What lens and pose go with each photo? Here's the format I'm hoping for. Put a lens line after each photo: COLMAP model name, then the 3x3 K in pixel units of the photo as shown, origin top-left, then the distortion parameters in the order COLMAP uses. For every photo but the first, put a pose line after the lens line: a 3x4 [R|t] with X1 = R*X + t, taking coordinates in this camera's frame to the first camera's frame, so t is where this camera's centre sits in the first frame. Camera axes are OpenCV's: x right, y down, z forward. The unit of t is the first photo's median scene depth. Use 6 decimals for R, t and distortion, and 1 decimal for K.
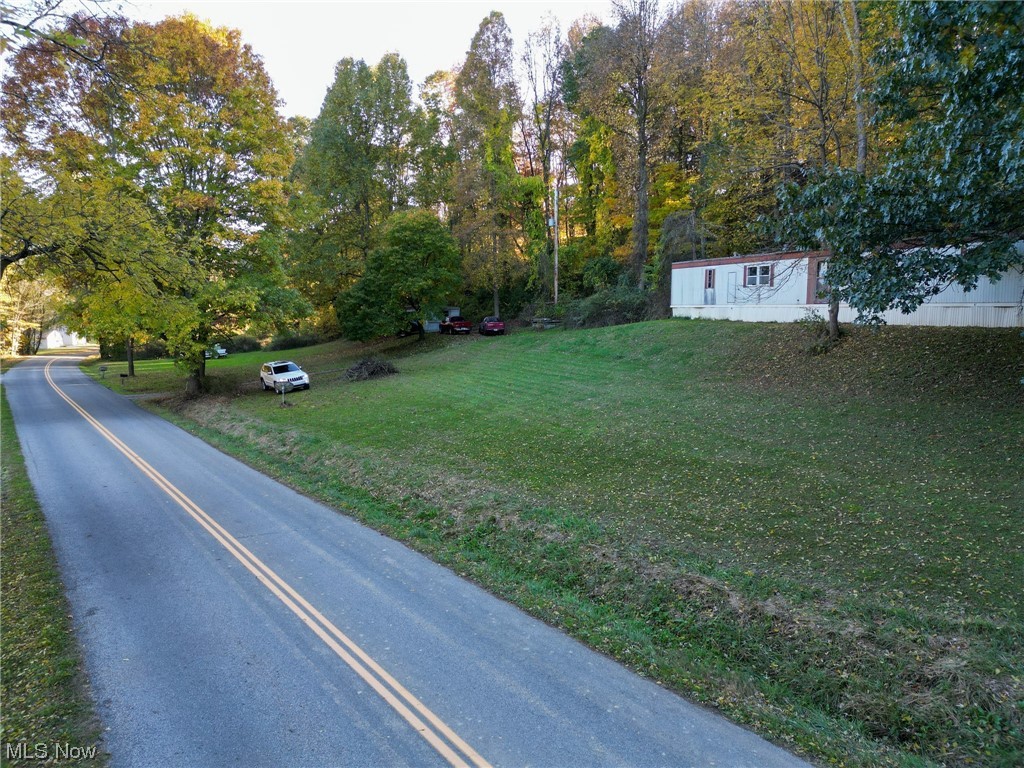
lens RADIAL K [[705.1, 0, 512.0], [0, 705.1, 384.0], [0, 0, 1]] dist [0.009154, 0.001116]
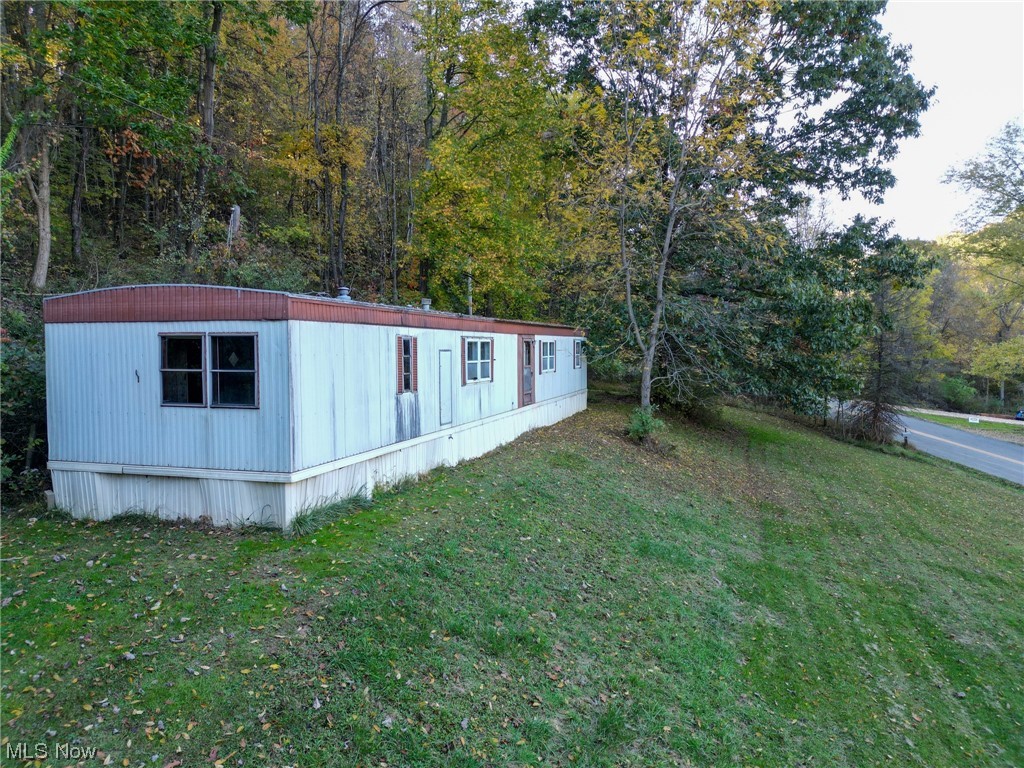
lens RADIAL K [[705.1, 0, 512.0], [0, 705.1, 384.0], [0, 0, 1]] dist [0.009154, 0.001116]
pose [[-0.760961, -0.018160, 0.648543, 0.021037], [0.086174, 0.987923, 0.128775, -0.179200], [-0.643049, 0.153881, -0.750206, 1.223681]]
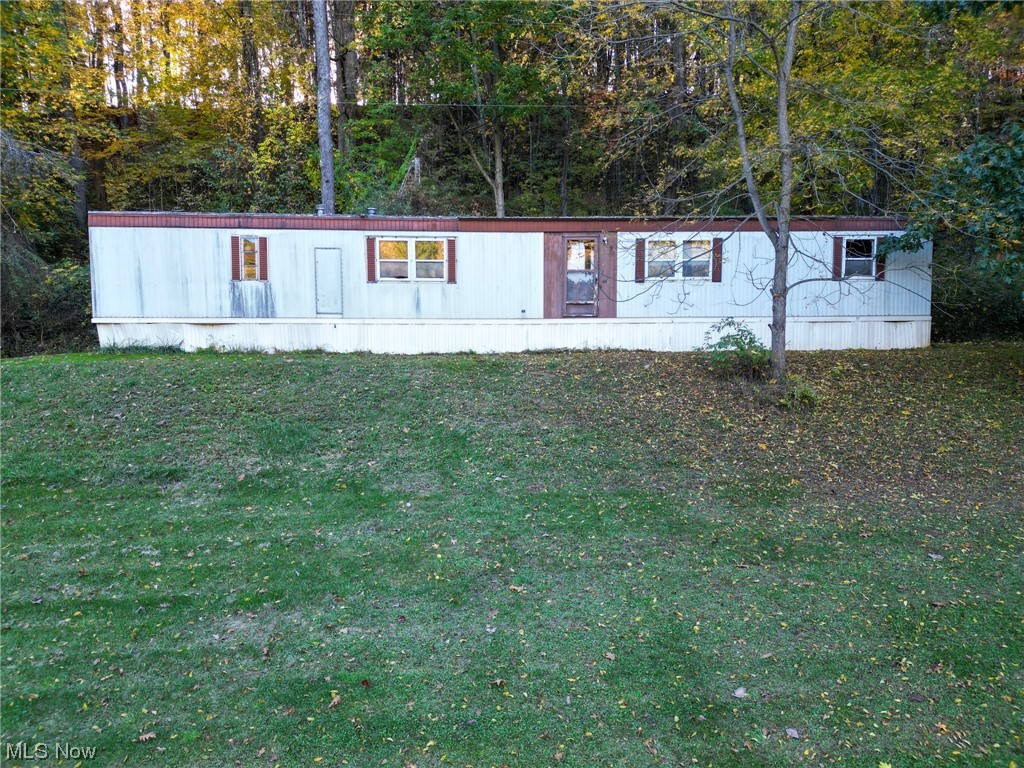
lens RADIAL K [[705.1, 0, 512.0], [0, 705.1, 384.0], [0, 0, 1]] dist [0.009154, 0.001116]
pose [[0.292397, -0.102969, 0.950737, -0.095897], [0.103919, 0.991720, 0.075448, -0.088084], [-0.950634, 0.076739, 0.300677, 0.719893]]
